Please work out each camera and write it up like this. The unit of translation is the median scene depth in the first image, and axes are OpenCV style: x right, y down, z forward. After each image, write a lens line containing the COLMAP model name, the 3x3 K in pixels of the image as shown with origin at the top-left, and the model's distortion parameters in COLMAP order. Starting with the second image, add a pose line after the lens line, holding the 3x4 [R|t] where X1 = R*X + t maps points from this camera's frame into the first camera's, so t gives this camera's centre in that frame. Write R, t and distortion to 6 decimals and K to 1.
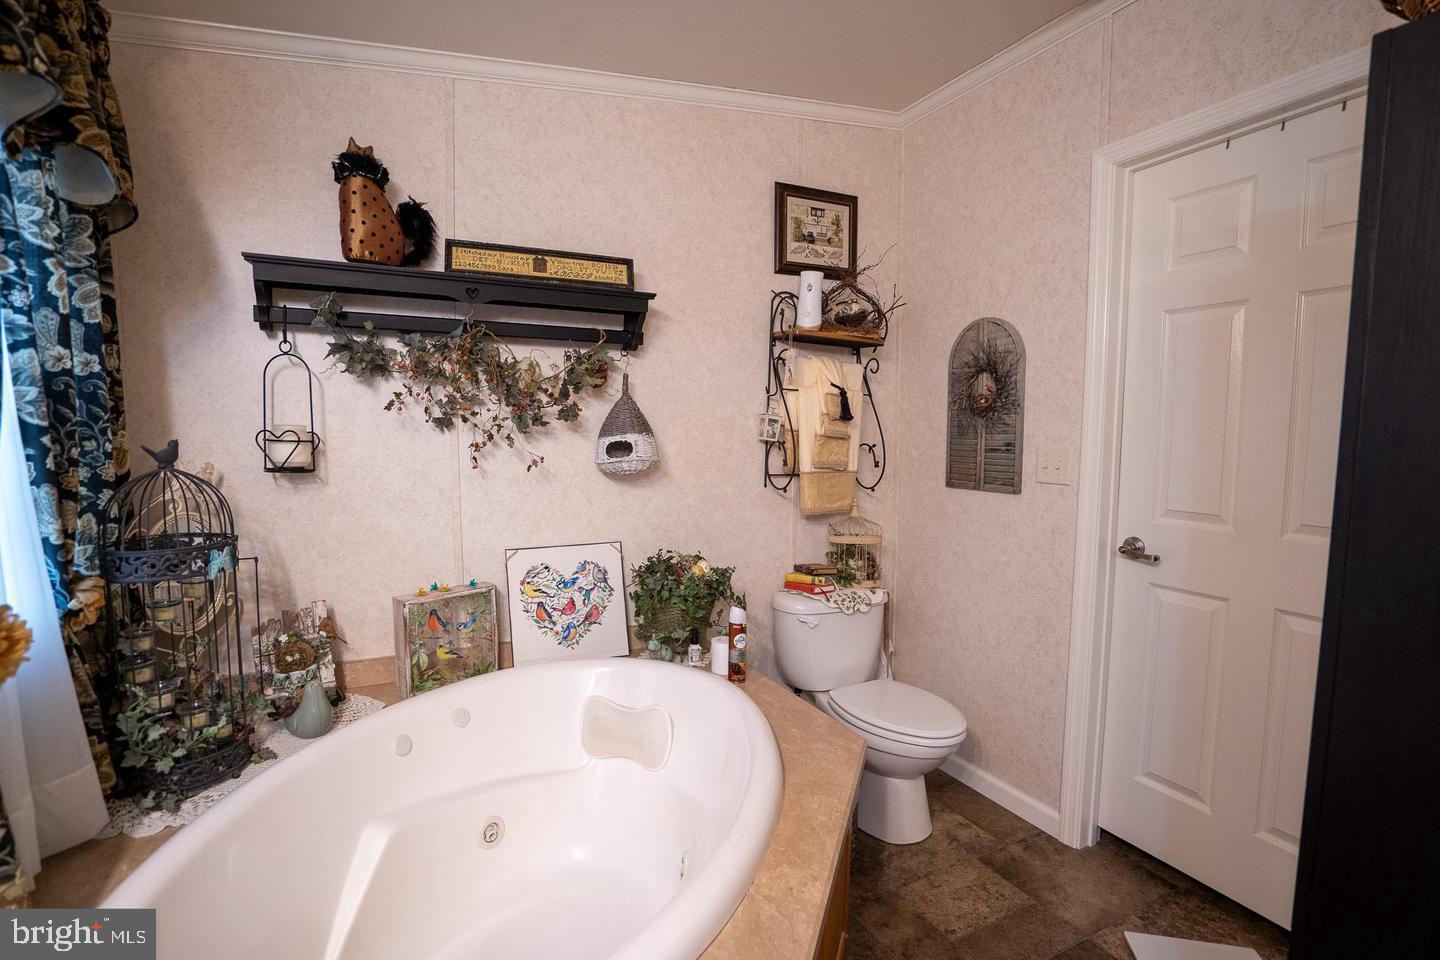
lens RADIAL K [[670.5, 0, 715.7], [0, 670.5, 481.3], [0, 0, 1]] dist [-0.030700, 0.006255]
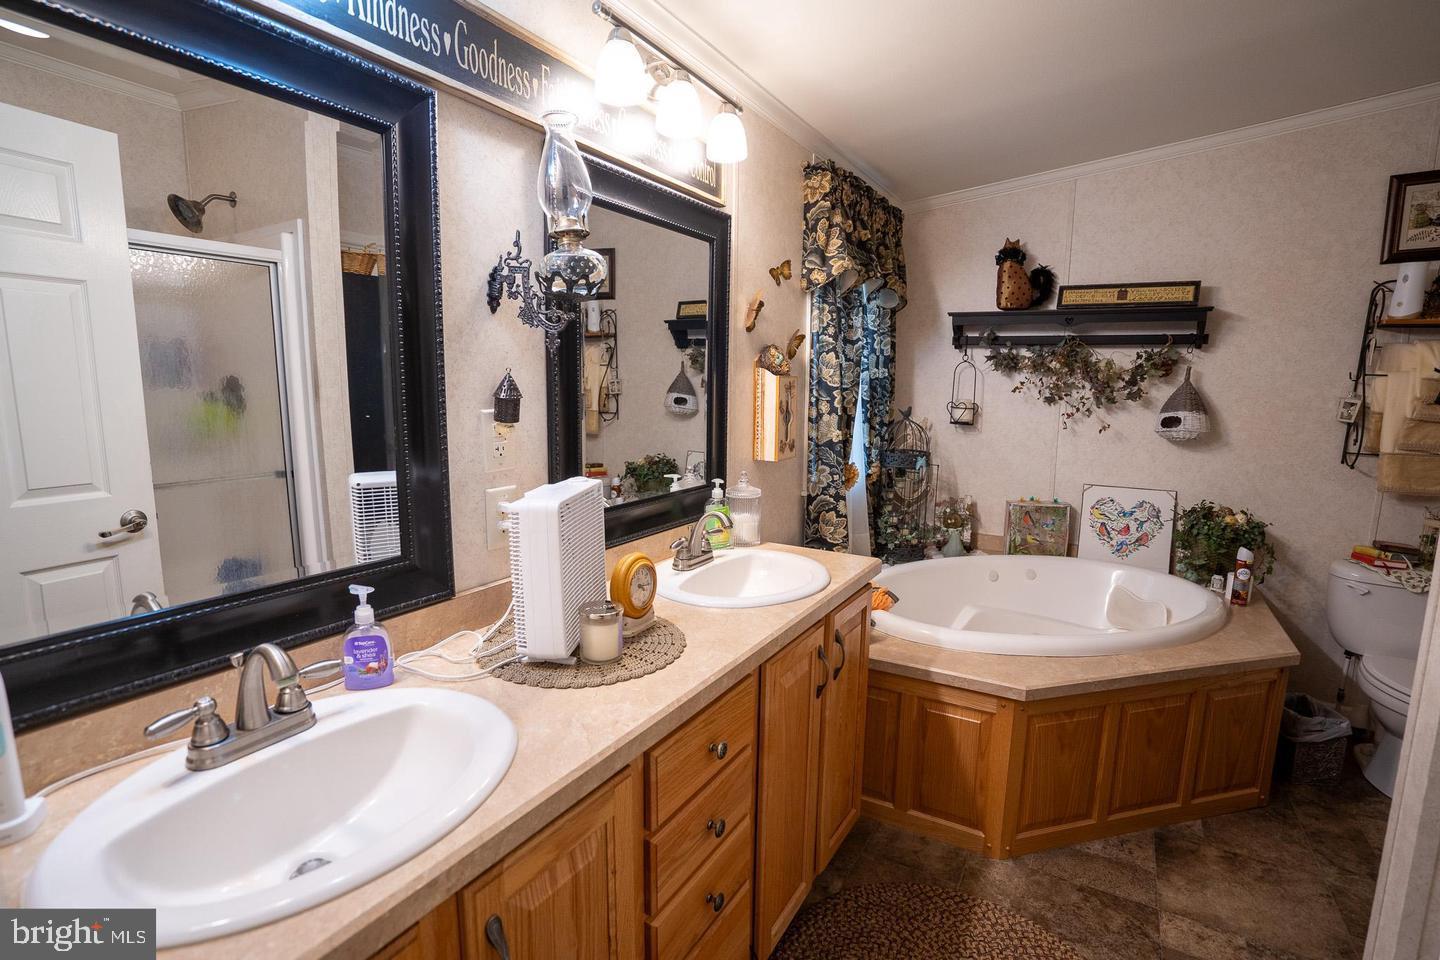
lens RADIAL K [[670.5, 0, 716.5], [0, 670.5, 473.2], [0, 0, 1]] dist [-0.030700, 0.006255]
pose [[0.538535, 0.115223, -0.834688, 0.542328], [-0.074973, 0.993230, 0.088736, 0.007191], [0.839261, 0.014792, 0.543527, -0.570714]]
